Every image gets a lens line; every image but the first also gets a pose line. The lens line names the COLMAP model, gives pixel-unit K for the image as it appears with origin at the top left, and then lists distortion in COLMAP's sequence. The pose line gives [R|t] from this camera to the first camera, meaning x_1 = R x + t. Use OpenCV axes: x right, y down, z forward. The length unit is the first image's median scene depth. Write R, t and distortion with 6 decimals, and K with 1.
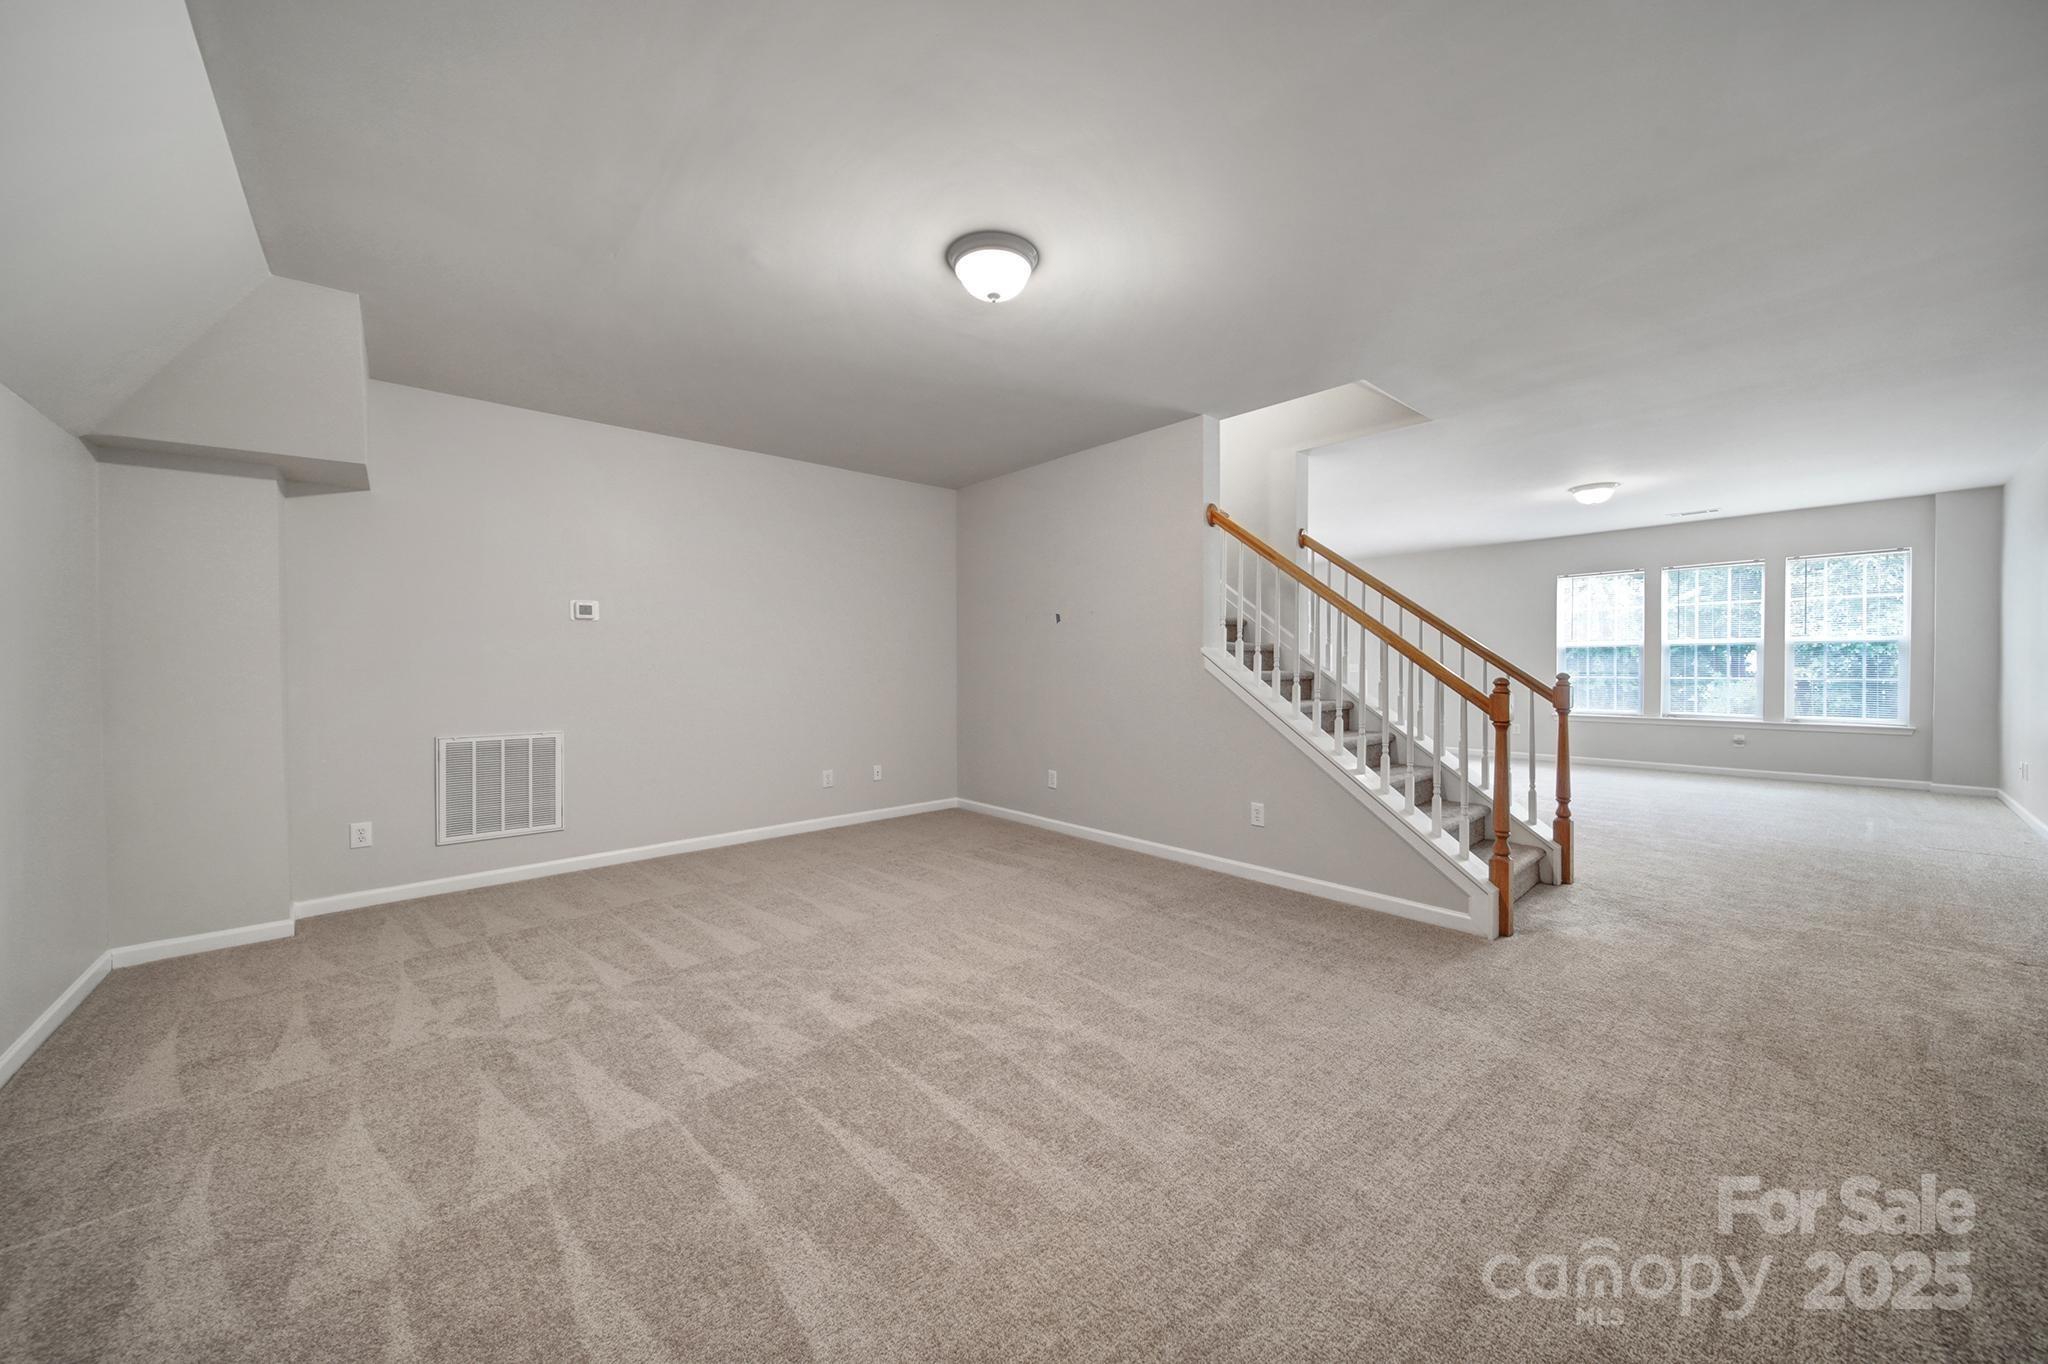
lens RADIAL K [[716.0, 0, 1024.7], [0, 716.0, 674.8], [0, 0, 1]] dist [-0.001457, -0.001497]
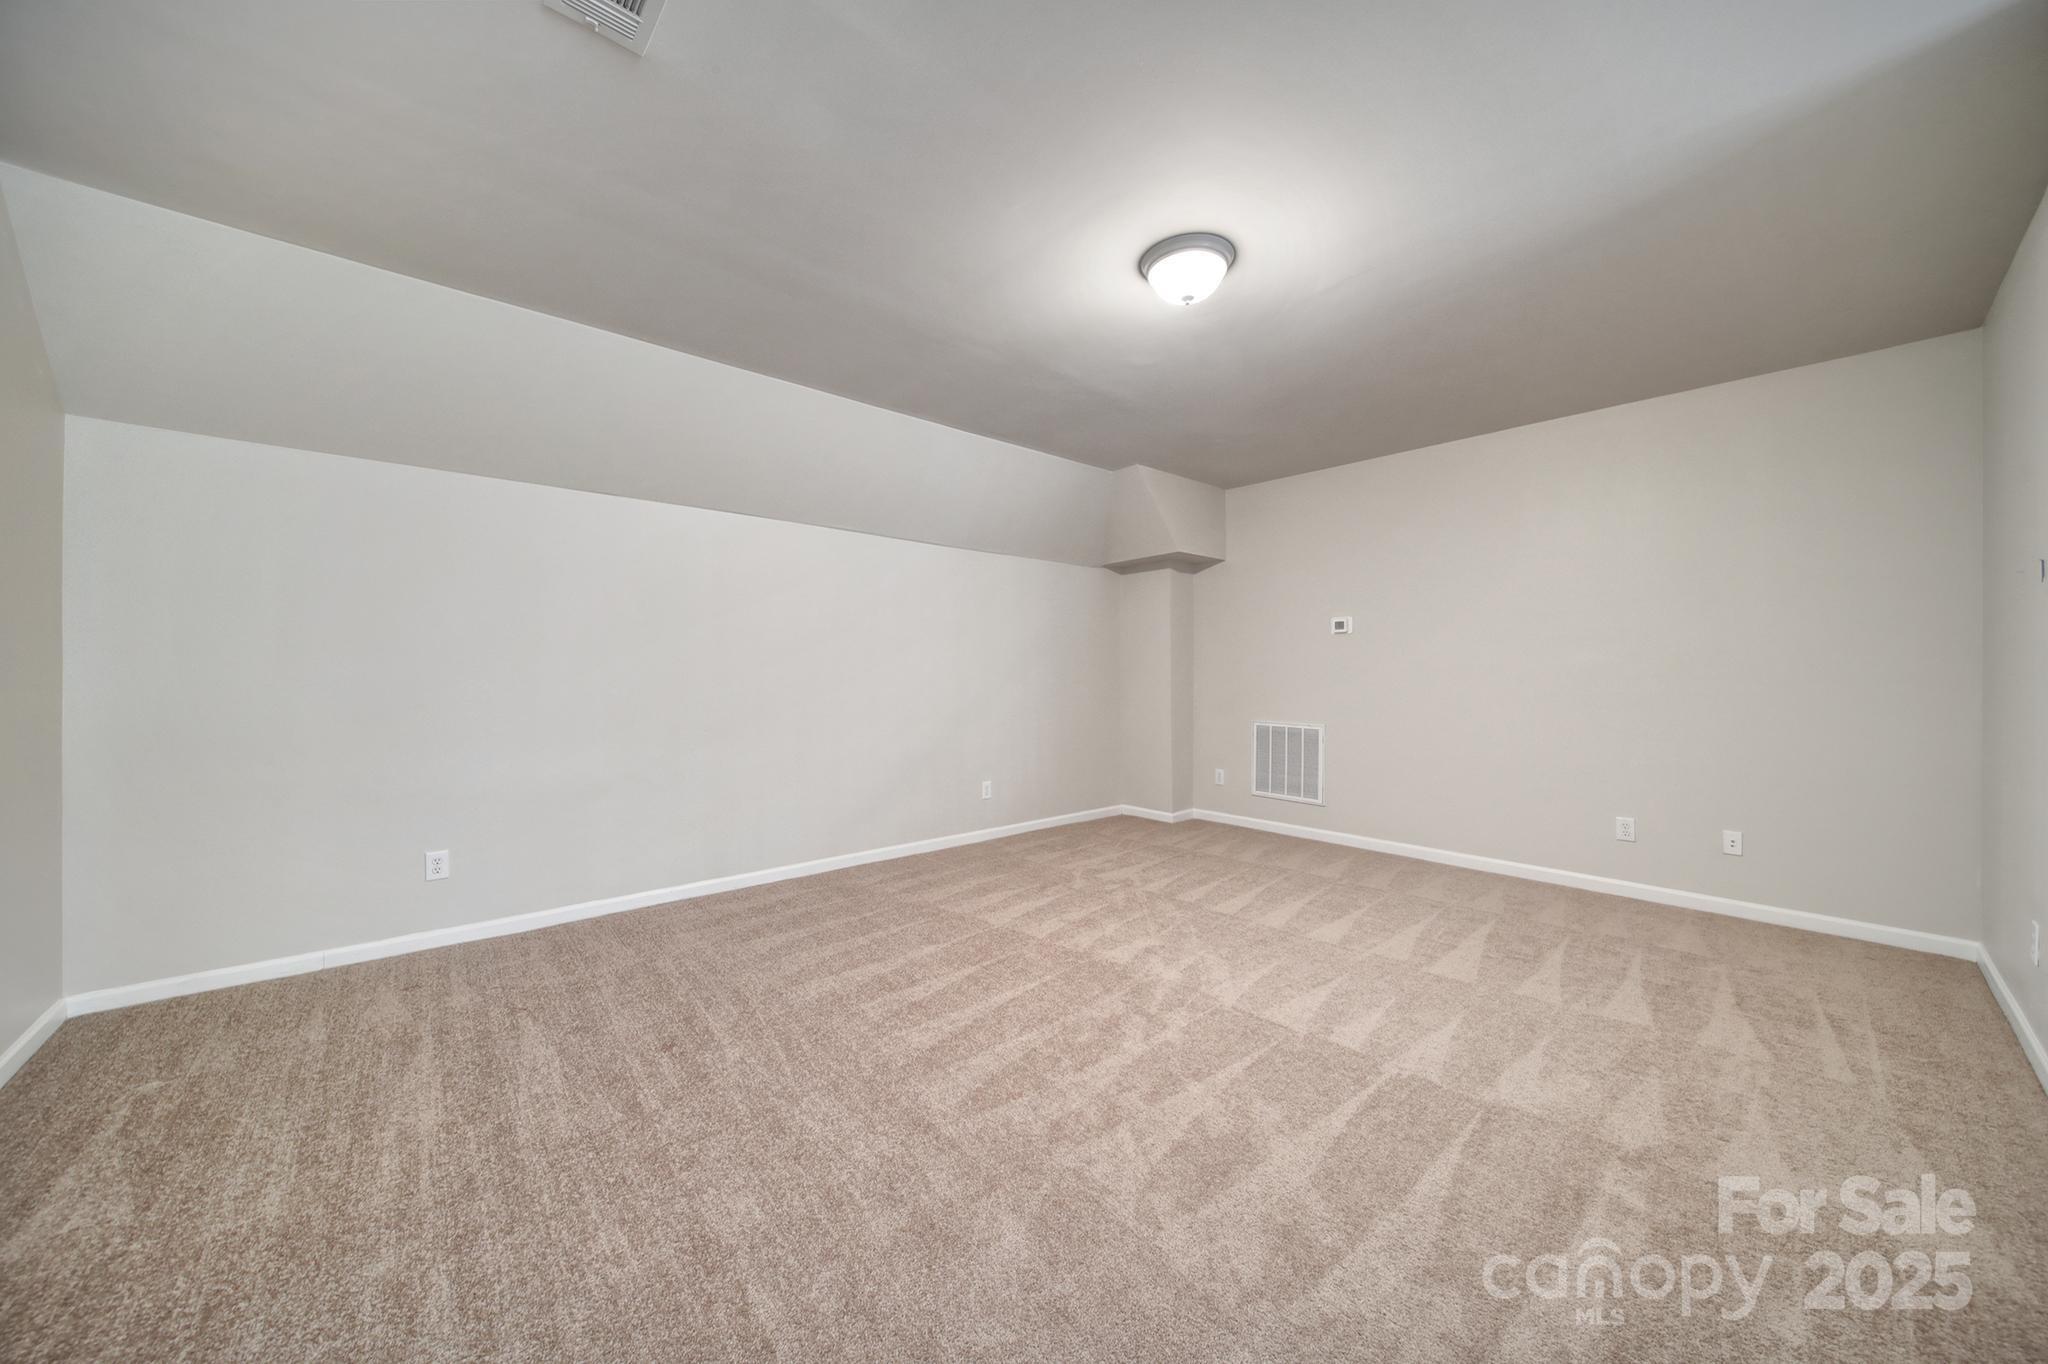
lens RADIAL K [[716.0, 0, 1026.2], [0, 716.0, 670.7], [0, 0, 1]] dist [-0.001457, -0.001497]
pose [[0.004174, 0.000755, -0.999991, 0.691450], [-0.022038, 0.999757, 0.000663, -0.004813], [0.999748, 0.022035, 0.004189, 0.578980]]
